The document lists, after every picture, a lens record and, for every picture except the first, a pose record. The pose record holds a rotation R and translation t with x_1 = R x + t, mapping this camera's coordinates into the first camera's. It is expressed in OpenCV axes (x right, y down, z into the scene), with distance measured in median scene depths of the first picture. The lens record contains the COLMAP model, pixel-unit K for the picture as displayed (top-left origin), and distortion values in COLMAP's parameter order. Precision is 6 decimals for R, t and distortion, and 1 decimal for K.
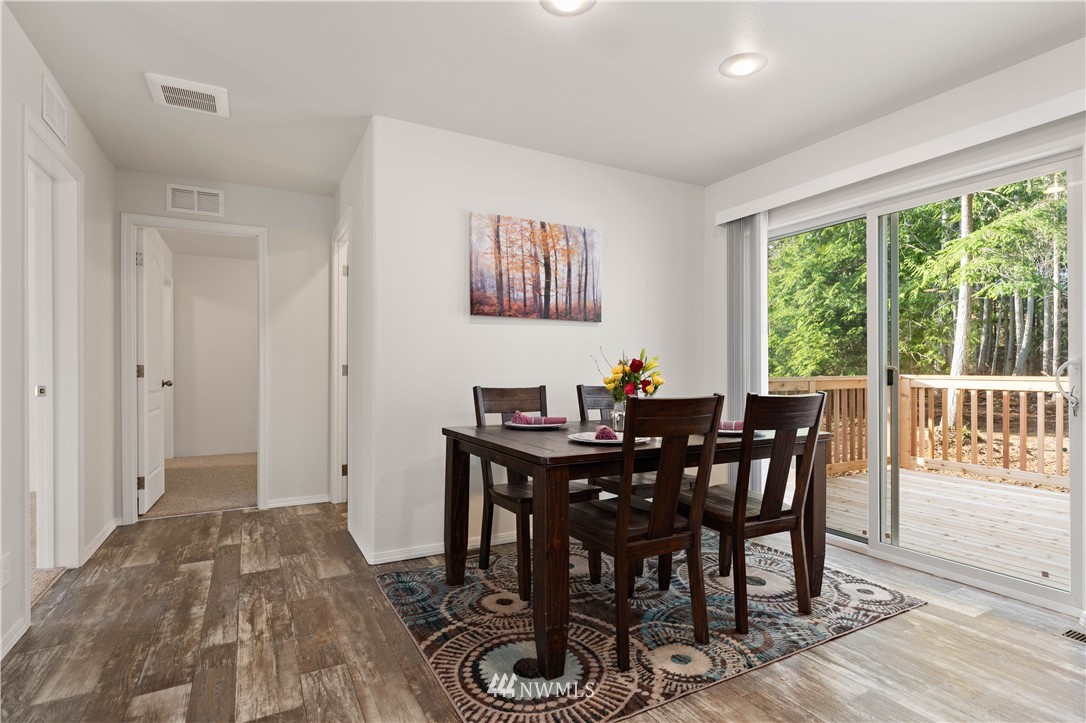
lens RADIAL K [[542.7, 0, 543.8], [0, 542.7, 371.2], [0, 0, 1]] dist [-0.003409, -0.000600]
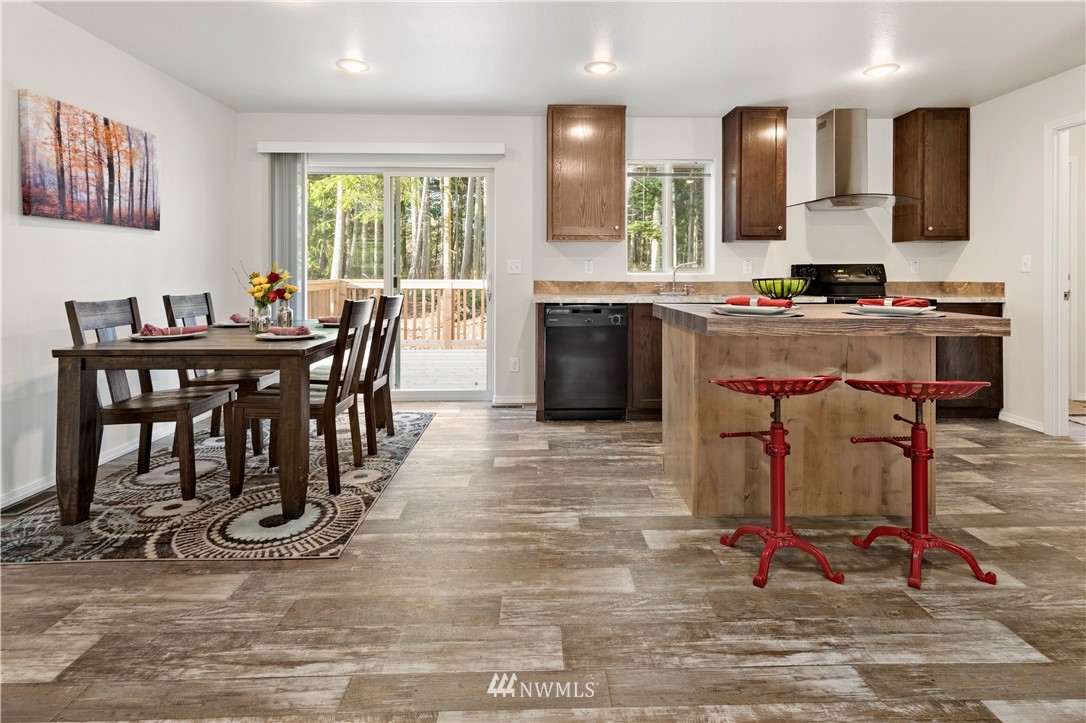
lens RADIAL K [[520.0, 0, 540.9], [0, 520.0, 276.6], [0, 0, 1]] dist [0.001972, 0.000266]
pose [[0.473781, -0.005903, 0.880623, -0.460292], [0.000889, 0.999980, 0.006225, -0.014383], [-0.880642, -0.002166, 0.473777, -0.065121]]
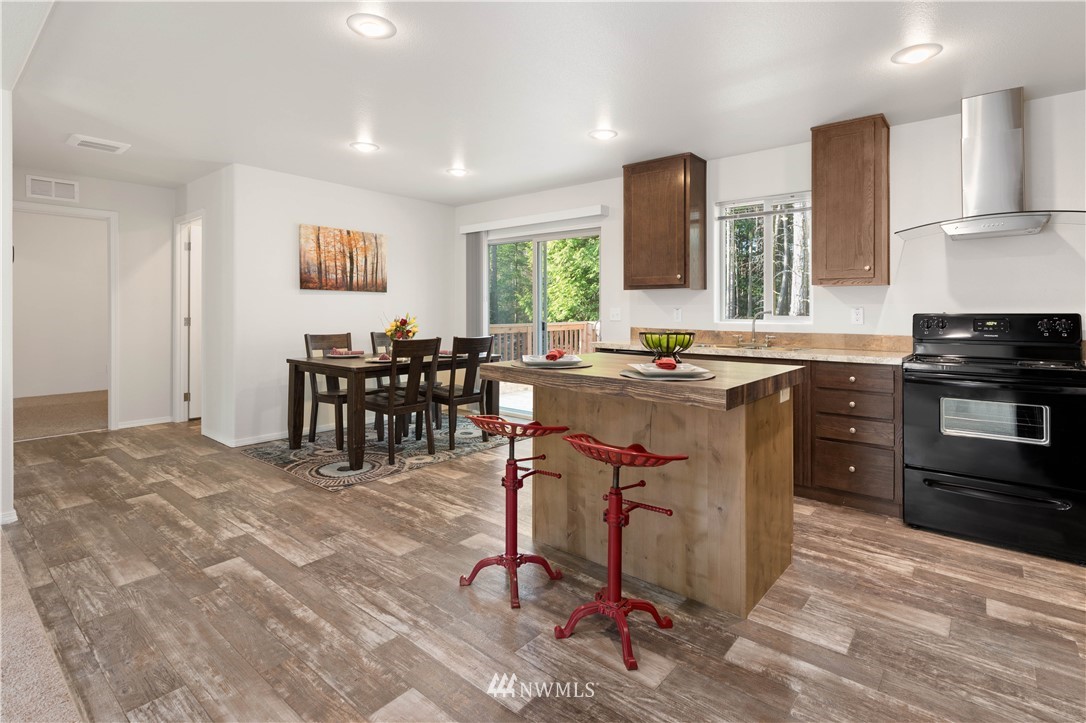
lens RADIAL K [[501.2, 0, 542.9], [0, 501.2, 316.7], [0, 0, 1]] dist [0.001019, 0.000186]
pose [[0.927204, 0.000533, 0.374557, -0.025204], [-0.003222, 0.999973, 0.006552, -0.034384], [-0.374544, -0.007282, 0.927181, -0.633081]]
